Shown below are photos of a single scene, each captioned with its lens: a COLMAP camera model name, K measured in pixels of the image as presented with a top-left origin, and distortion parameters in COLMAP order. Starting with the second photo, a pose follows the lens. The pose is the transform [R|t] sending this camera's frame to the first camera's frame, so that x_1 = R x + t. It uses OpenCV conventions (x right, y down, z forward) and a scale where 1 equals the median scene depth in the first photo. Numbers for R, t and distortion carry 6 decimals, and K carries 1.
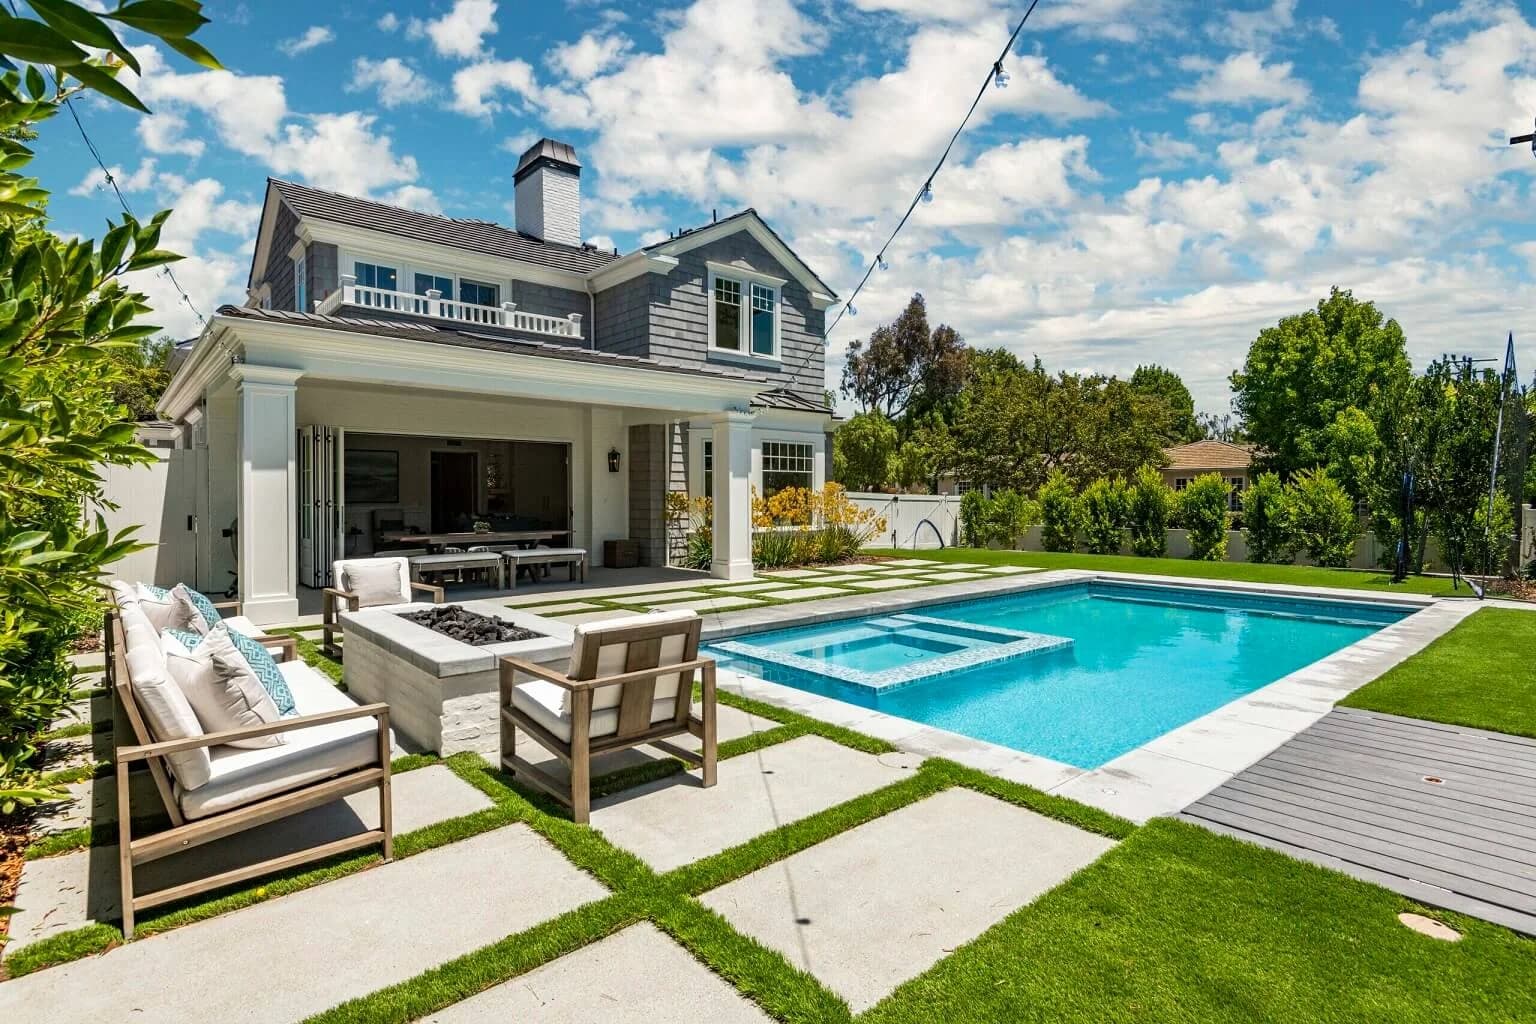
lens RADIAL K [[795.0, 0, 768.9], [0, 795.0, 511.9], [0, 0, 1]] dist [0.004060, -0.000052]
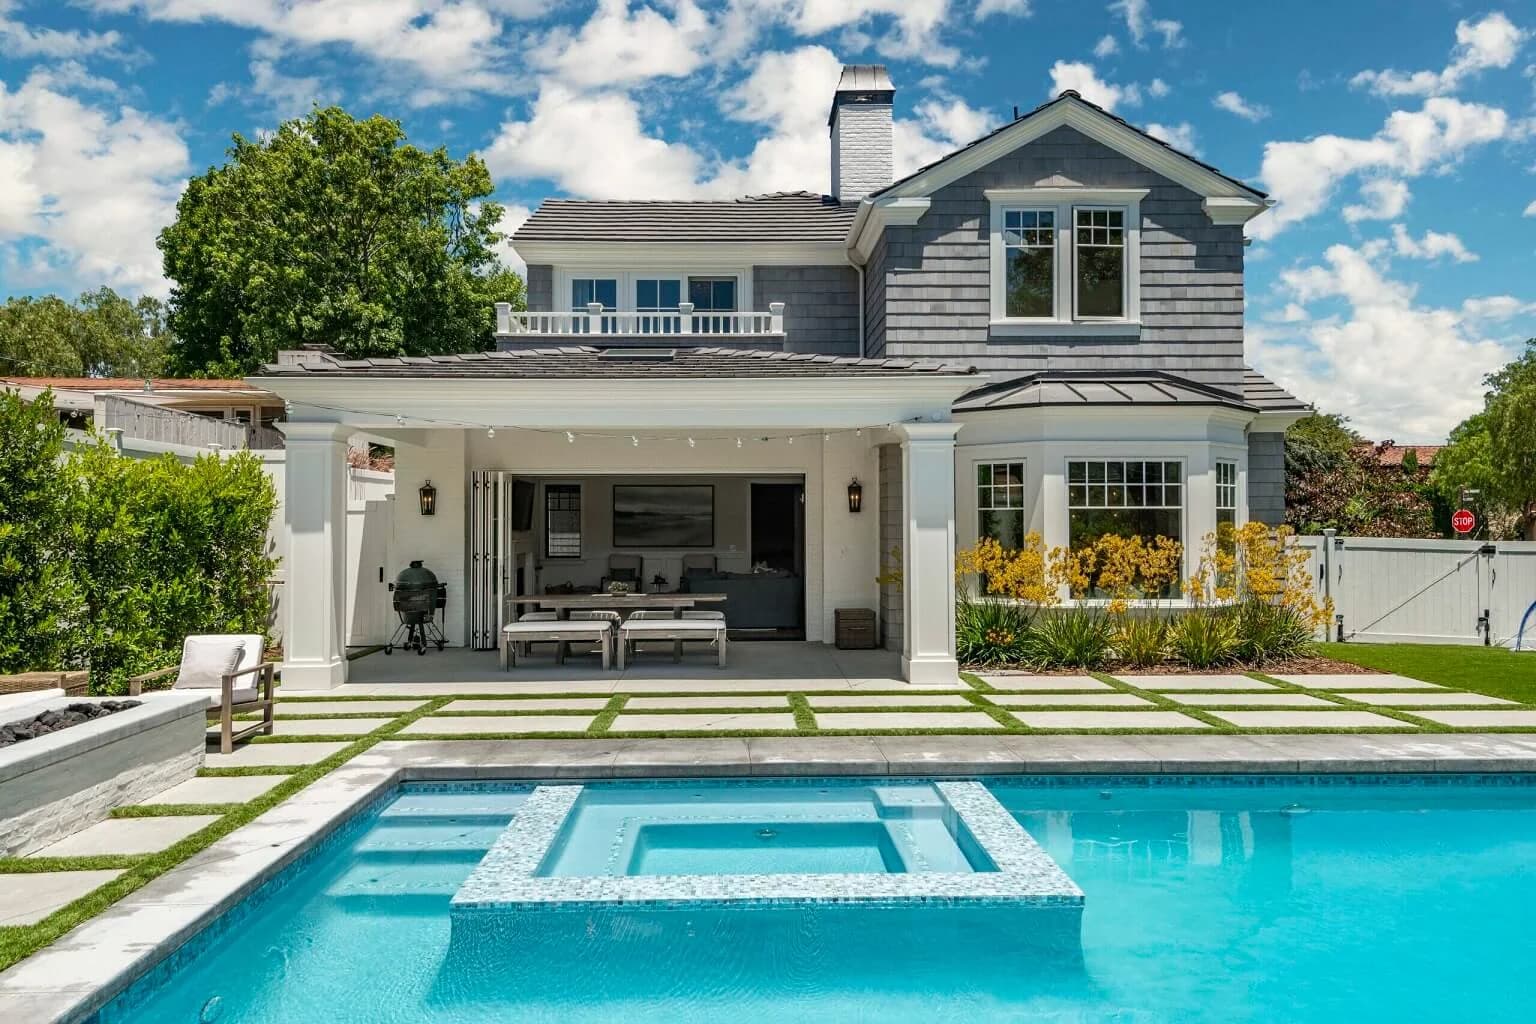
lens RADIAL K [[1070.9, 0, 763.2], [0, 1070.9, 508.0], [0, 0, 1]] dist [0.005718, 0.000596]
pose [[0.745137, -0.008396, -0.666859, 0.369408], [-0.010110, 0.999664, -0.023883, -0.029546], [0.666835, 0.024538, 0.744801, 0.222124]]
